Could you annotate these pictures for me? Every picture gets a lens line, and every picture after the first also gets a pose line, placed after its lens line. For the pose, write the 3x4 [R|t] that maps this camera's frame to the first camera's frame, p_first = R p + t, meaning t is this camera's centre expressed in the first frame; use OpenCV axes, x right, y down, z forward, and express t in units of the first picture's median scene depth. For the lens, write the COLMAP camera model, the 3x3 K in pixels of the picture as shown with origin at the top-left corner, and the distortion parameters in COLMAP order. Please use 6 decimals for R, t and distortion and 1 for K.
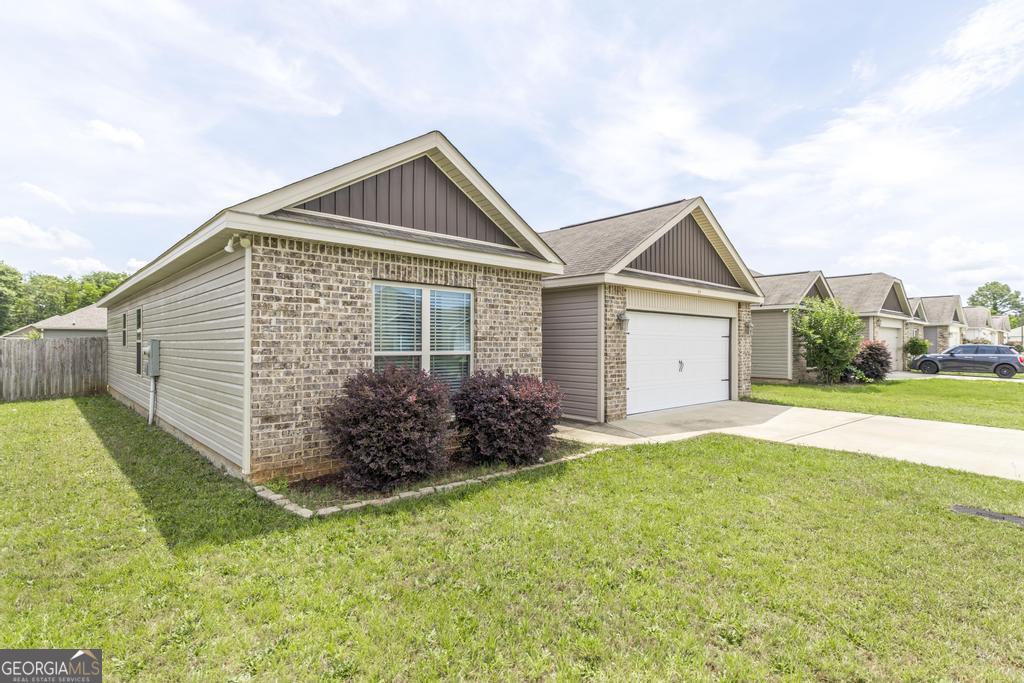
lens RADIAL K [[512.2, 0, 520.2], [0, 512.2, 346.1], [0, 0, 1]] dist [0.010466, -0.000340]
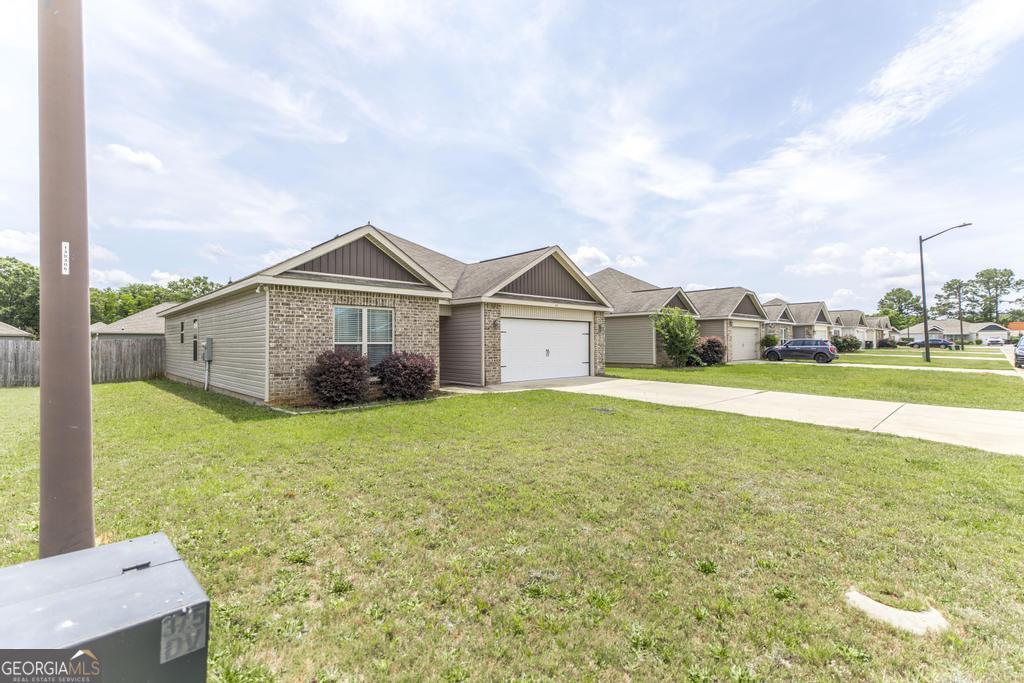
lens RADIAL K [[454.3, 0, 519.5], [0, 454.3, 341.3], [0, 0, 1]] dist [0.017999, -0.006775]
pose [[0.999695, -0.008415, 0.023219, 0.296617], [0.008654, 0.999911, -0.010198, 0.025184], [-0.023131, 0.010396, 0.999678, -0.578471]]
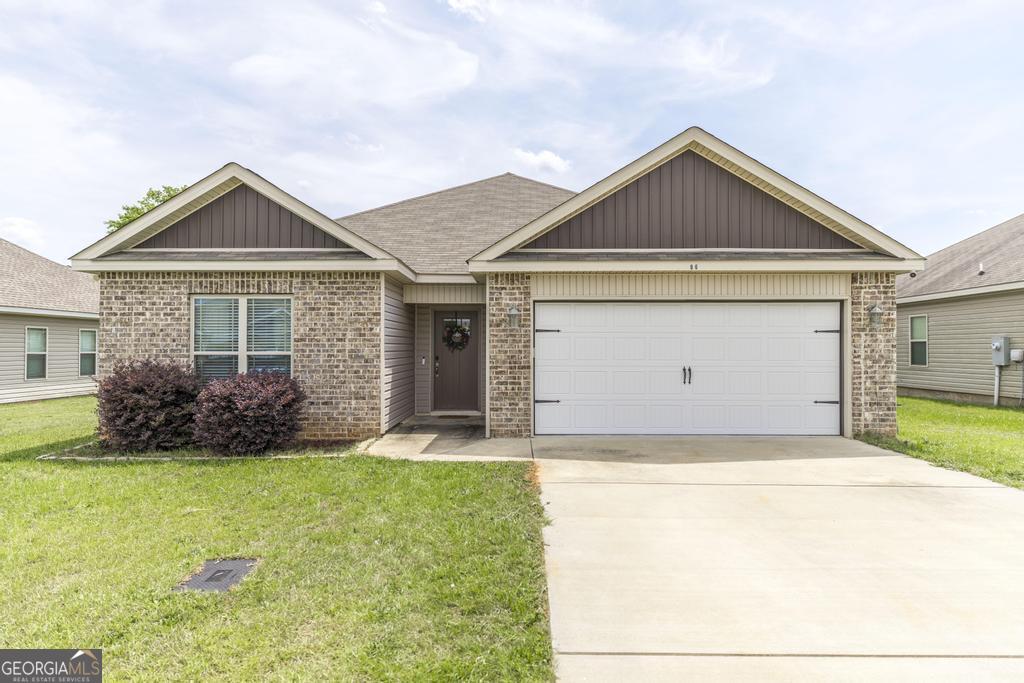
lens RADIAL K [[589.3, 0, 518.5], [0, 589.3, 340.4], [0, 0, 1]] dist [0.009269, 0.002989]
pose [[0.730092, -0.014211, -0.683201, 1.047840], [0.000420, 0.999793, -0.020348, 0.010797], [0.683349, 0.014569, 0.729946, 0.397417]]
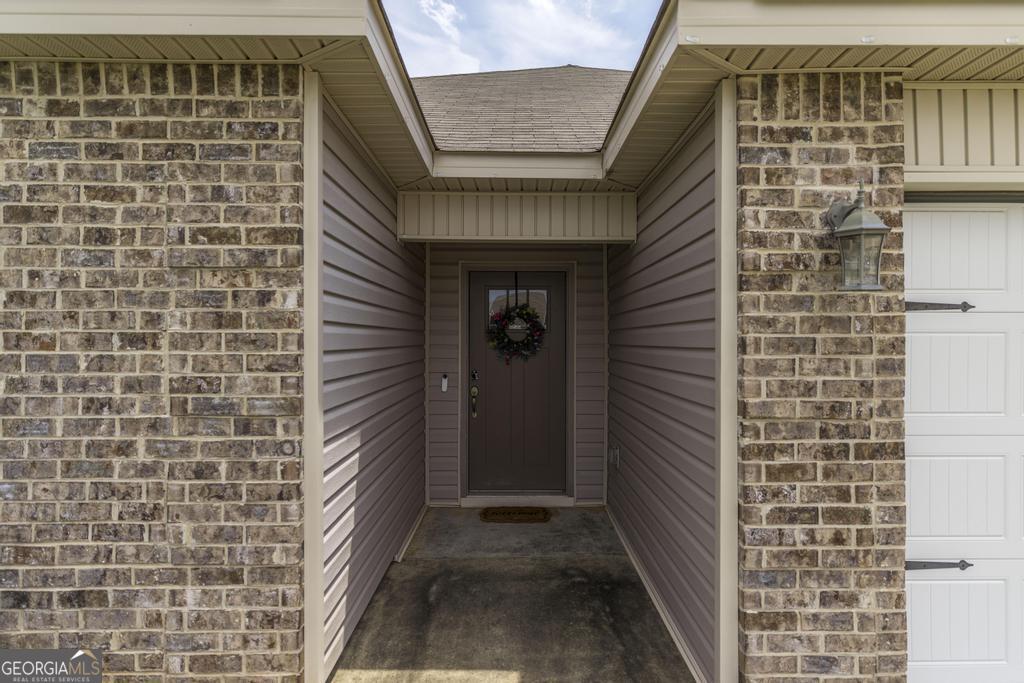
lens RADIAL K [[560.1, 0, 519.2], [0, 560.1, 341.6], [0, 0, 1]] dist [-0.002181, 0.000174]
pose [[0.738952, -0.003988, -0.673746, 0.309049], [0.000161, 0.999984, -0.005742, -0.012025], [0.673758, 0.004135, 0.738940, 0.935612]]
